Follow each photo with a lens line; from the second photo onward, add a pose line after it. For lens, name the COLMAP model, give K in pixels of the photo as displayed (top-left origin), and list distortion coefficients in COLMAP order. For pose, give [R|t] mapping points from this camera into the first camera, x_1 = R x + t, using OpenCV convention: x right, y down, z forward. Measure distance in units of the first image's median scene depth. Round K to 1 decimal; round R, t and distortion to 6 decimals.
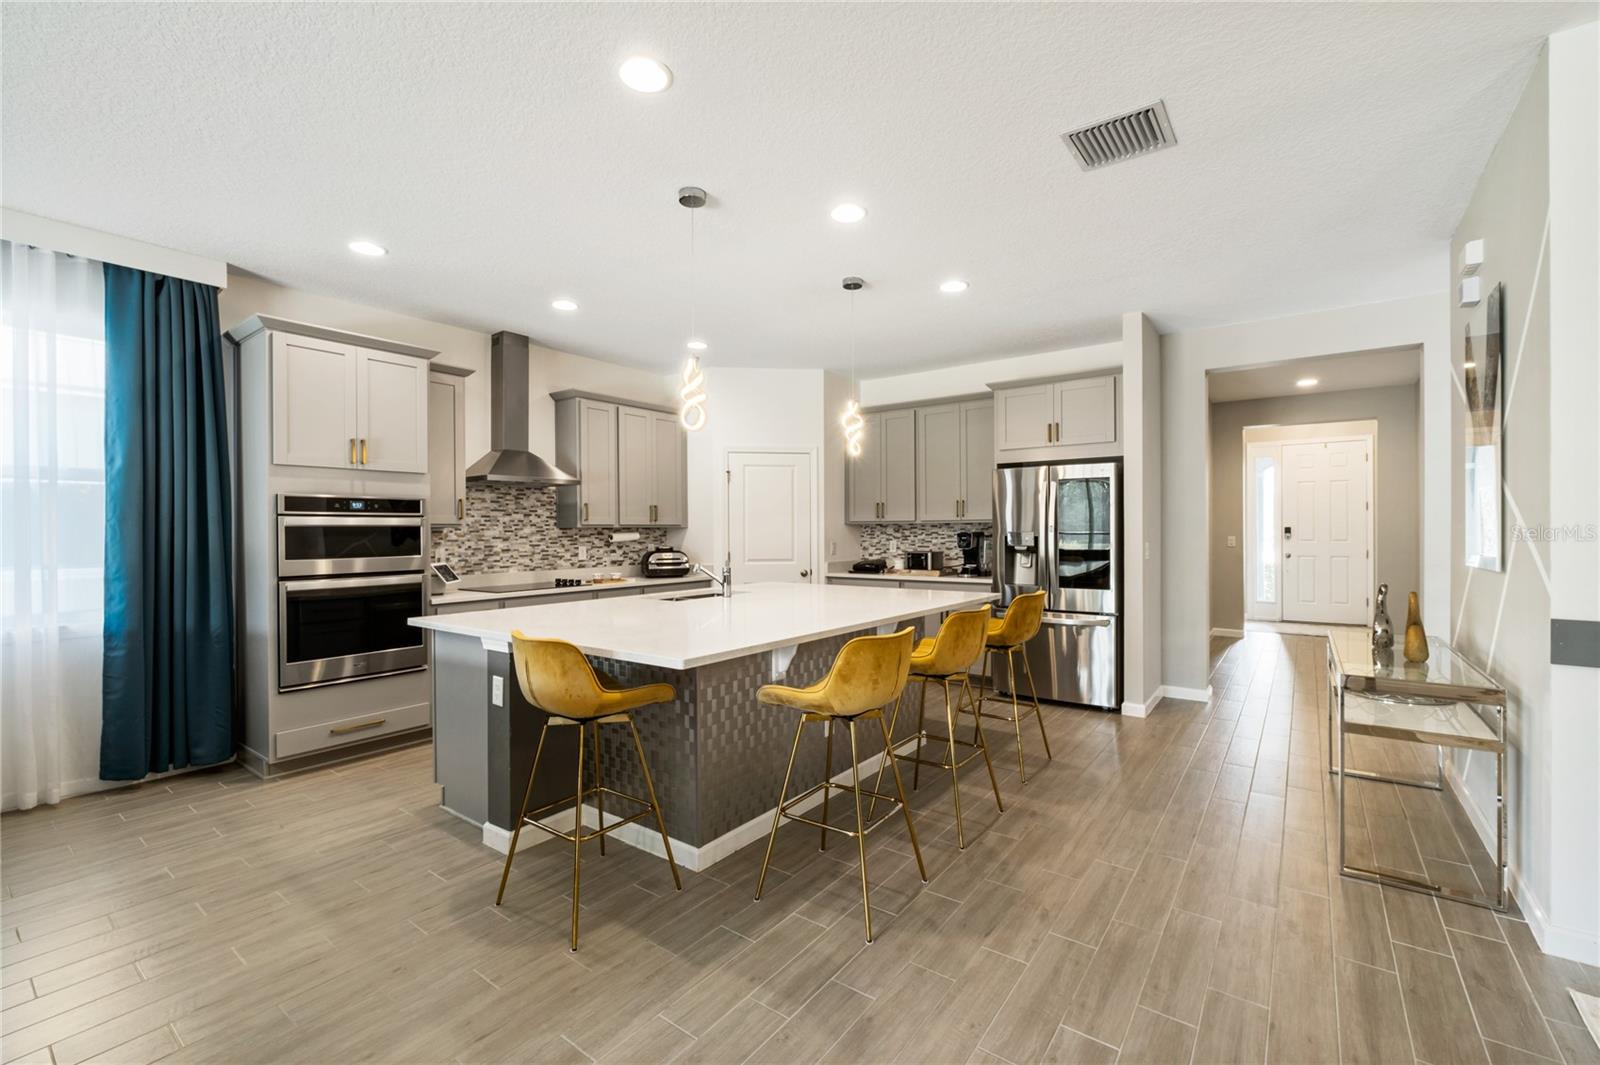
lens RADIAL K [[684.9, 0, 799.3], [0, 684.9, 532.8], [0, 0, 1]] dist [-0.007464, 0.002745]
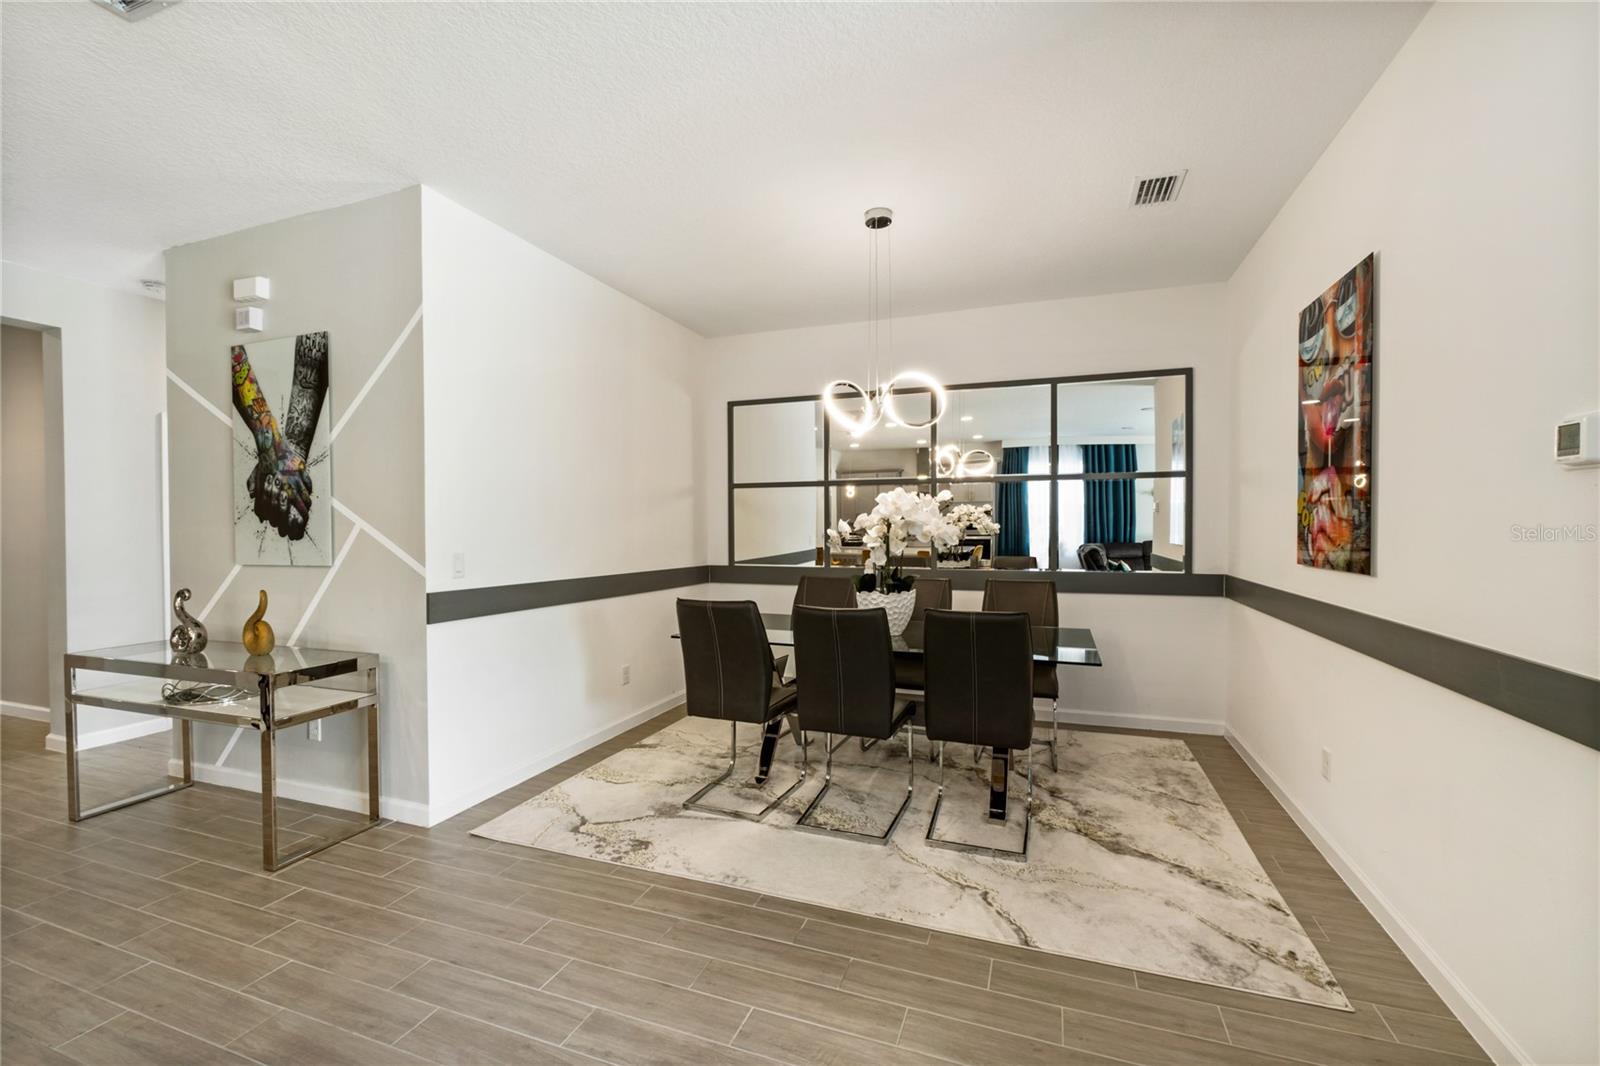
lens RADIAL K [[684.9, 0, 798.5], [0, 684.9, 536.6], [0, 0, 1]] dist [-0.007464, 0.002745]
pose [[-0.287661, -0.008965, 0.957690, -0.194385], [0.012129, 0.999842, 0.013003, -0.000572], [-0.957656, 0.015356, -0.287507, 0.261116]]
